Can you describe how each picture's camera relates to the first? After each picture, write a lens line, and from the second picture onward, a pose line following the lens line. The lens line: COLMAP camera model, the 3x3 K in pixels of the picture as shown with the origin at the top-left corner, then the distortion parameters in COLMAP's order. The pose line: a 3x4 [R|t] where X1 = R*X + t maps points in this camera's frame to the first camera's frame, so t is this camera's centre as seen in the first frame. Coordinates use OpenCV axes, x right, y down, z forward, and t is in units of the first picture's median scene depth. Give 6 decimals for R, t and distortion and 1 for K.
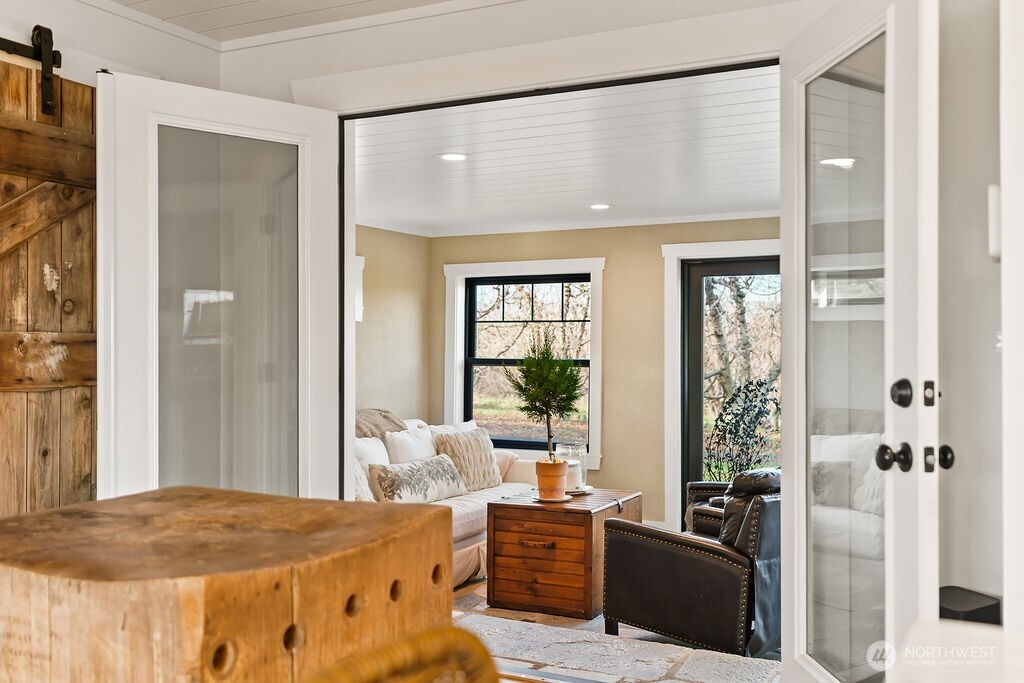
lens RADIAL K [[1003.7, 0, 512.0], [0, 1003.7, 341.5], [0, 0, 1]] dist [-0.004687, -0.013921]
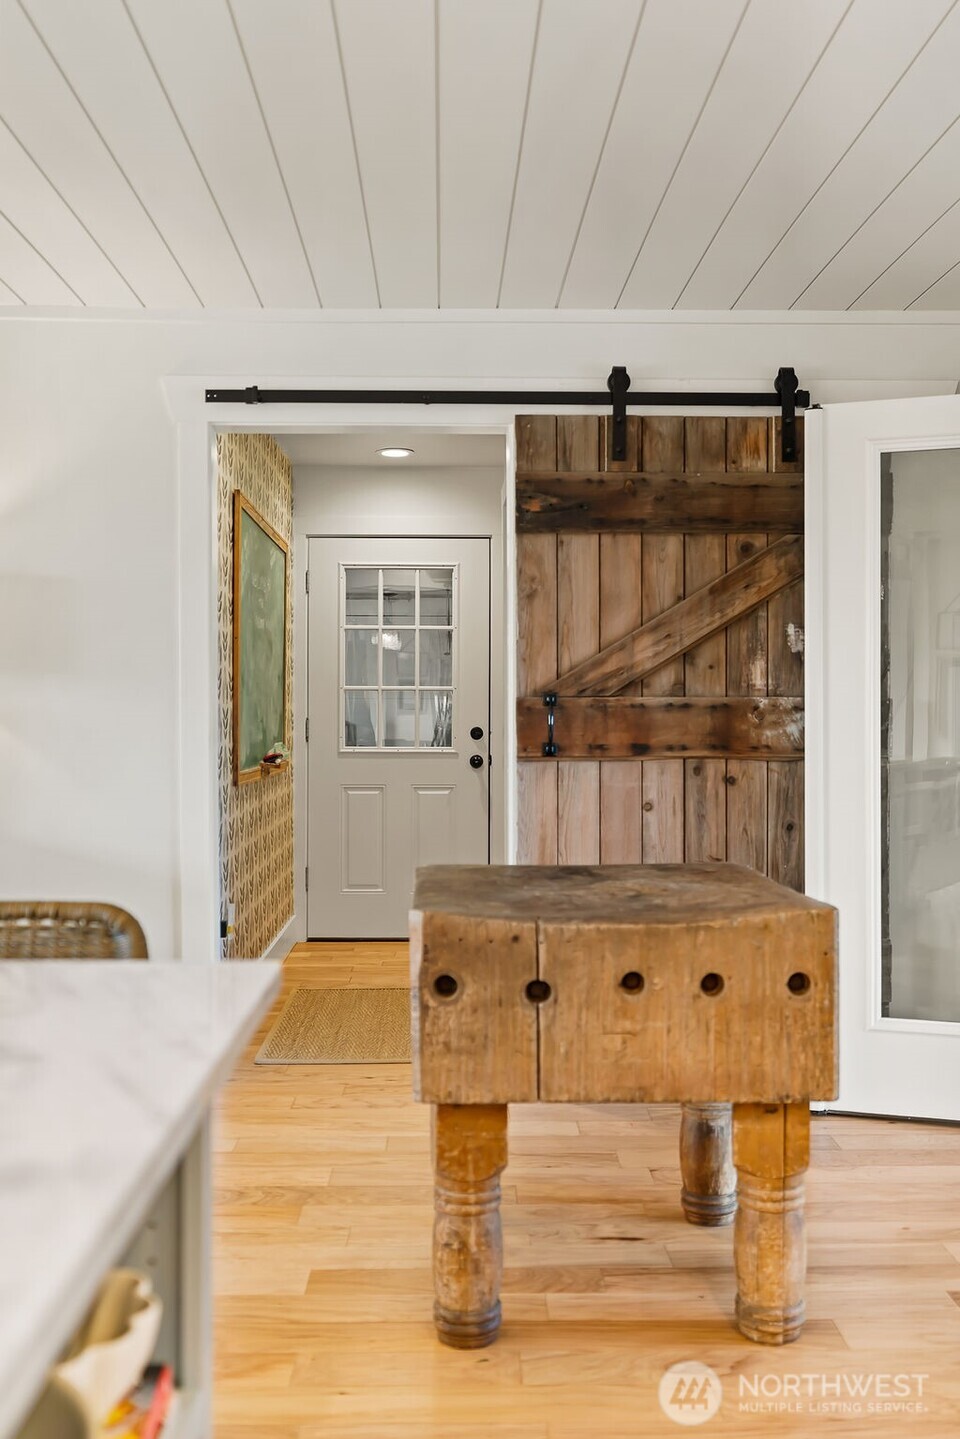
lens RADIAL K [[1410.4, 0, 480.0], [0, 1410.4, 719.5], [0, 0, 1]] dist [-0.004687, -0.013921]
pose [[0.475807, 0.007705, -0.879516, 0.568845], [0.004616, 0.999926, 0.011257, -0.004759], [0.879538, -0.009416, 0.475736, 0.130669]]
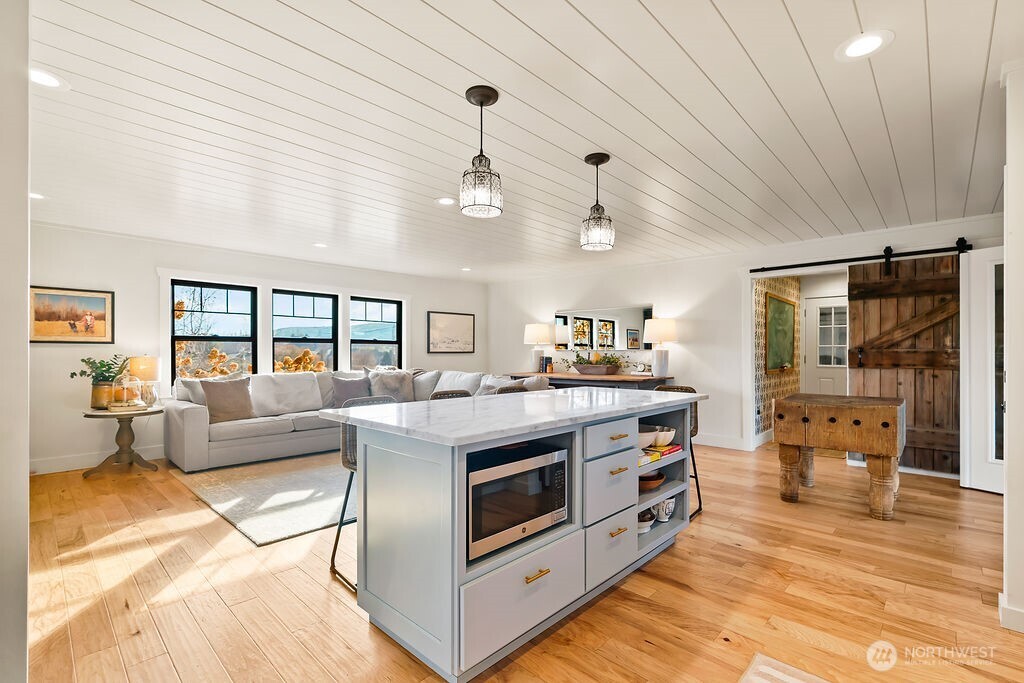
lens RADIAL K [[463.9, 0, 508.3], [0, 463.9, 352.0], [0, 0, 1]] dist [0.000227, 0.000610]
pose [[-0.281352, -0.000587, -0.959605, 1.144558], [0.005722, 0.999981, -0.002289, -0.004852], [0.959588, -0.006135, -0.281343, 0.171231]]
